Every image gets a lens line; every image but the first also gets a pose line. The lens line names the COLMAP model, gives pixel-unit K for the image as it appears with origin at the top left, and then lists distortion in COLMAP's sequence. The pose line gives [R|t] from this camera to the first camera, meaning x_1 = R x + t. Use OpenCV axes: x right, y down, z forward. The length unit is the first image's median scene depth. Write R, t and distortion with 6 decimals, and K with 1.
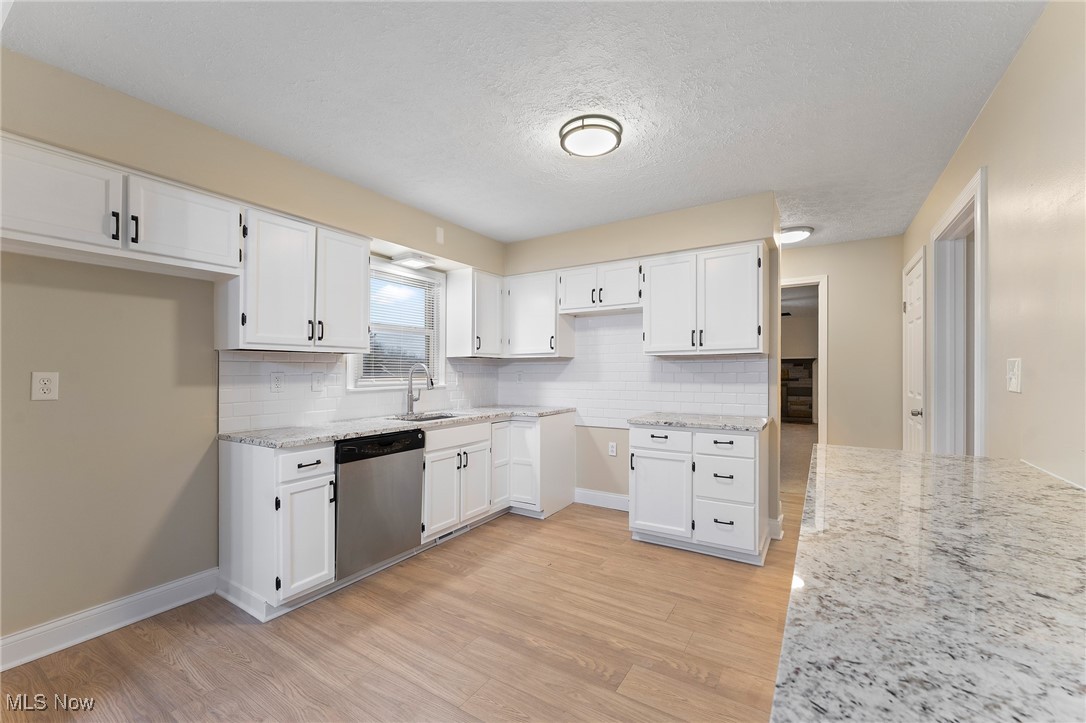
lens RADIAL K [[433.8, 0, 549.4], [0, 433.8, 370.2], [0, 0, 1]] dist [0.000813, -0.001092]
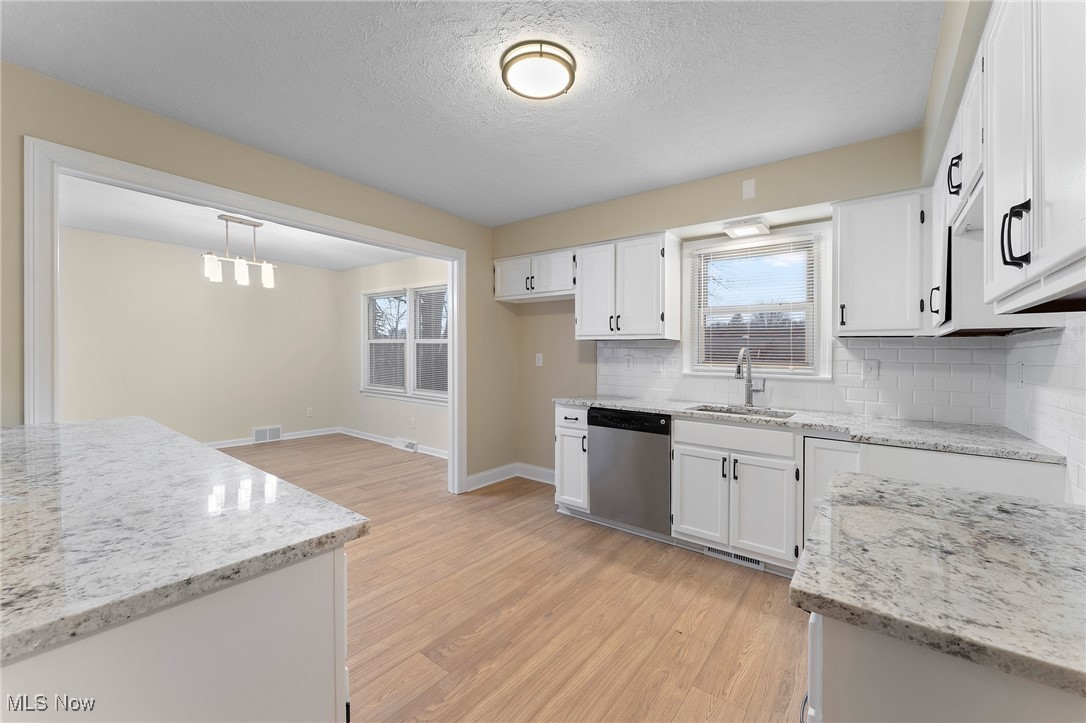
lens RADIAL K [[433.8, 0, 546.8], [0, 433.8, 359.6], [0, 0, 1]] dist [0.000813, -0.001092]
pose [[-0.087943, 0.013398, -0.996035, 0.646535], [-0.014221, 0.999791, 0.014704, 0.001120], [0.996024, 0.015457, -0.087734, 0.765150]]
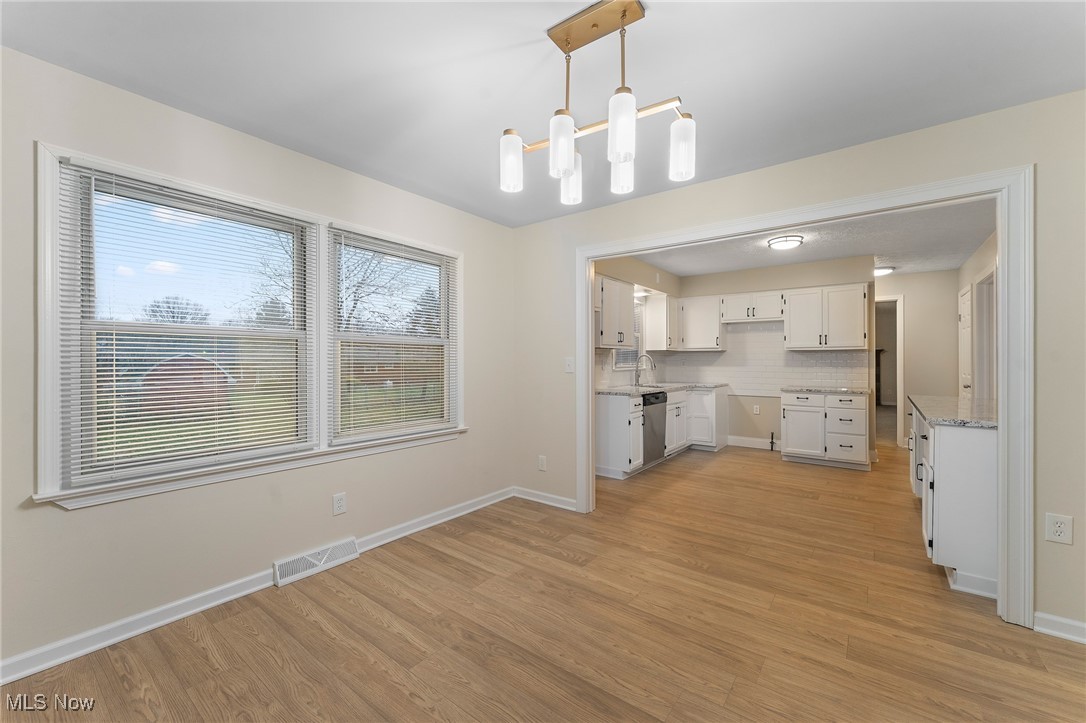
lens RADIAL K [[433.8, 0, 548.7], [0, 433.8, 353.4], [0, 0, 1]] dist [0.000813, -0.001092]
pose [[0.996020, 0.003150, -0.089073, -0.580024], [-0.004072, 0.999940, -0.010175, -0.000796], [0.089036, 0.010497, 0.995973, -0.774803]]
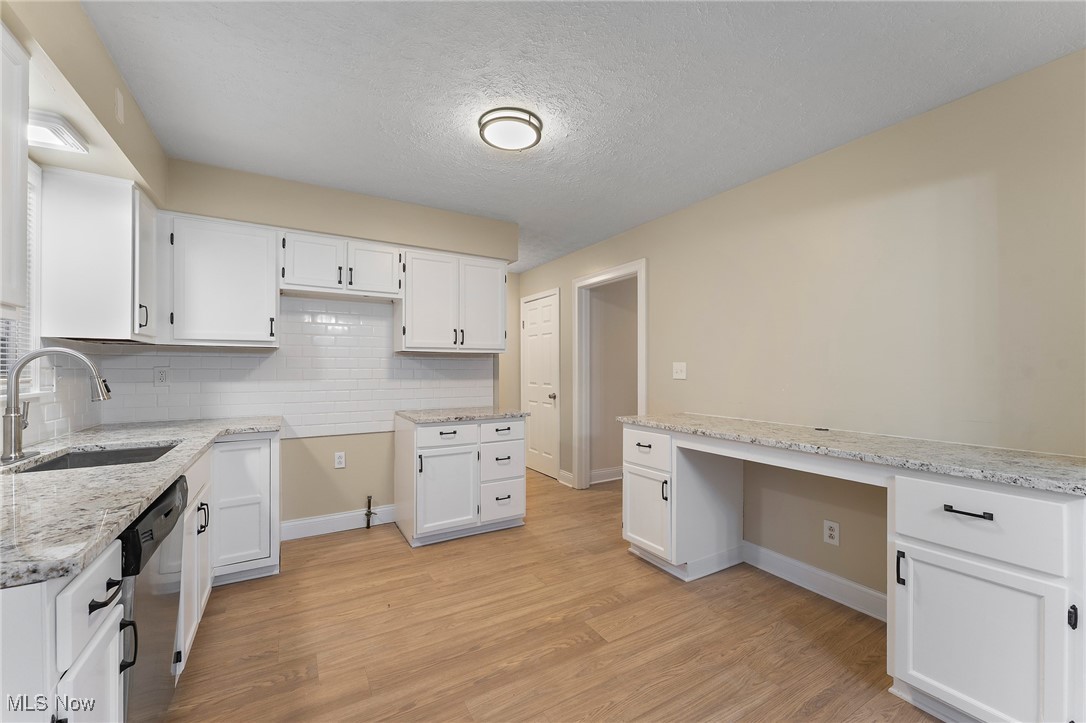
lens RADIAL K [[433.8, 0, 539.9], [0, 433.8, 368.4], [0, 0, 1]] dist [0.000813, -0.001092]
pose [[0.468926, 0.005433, 0.883221, -0.530224], [-0.006112, 0.999977, -0.002907, 0.005679], [-0.883216, -0.004035, 0.468948, 0.339732]]
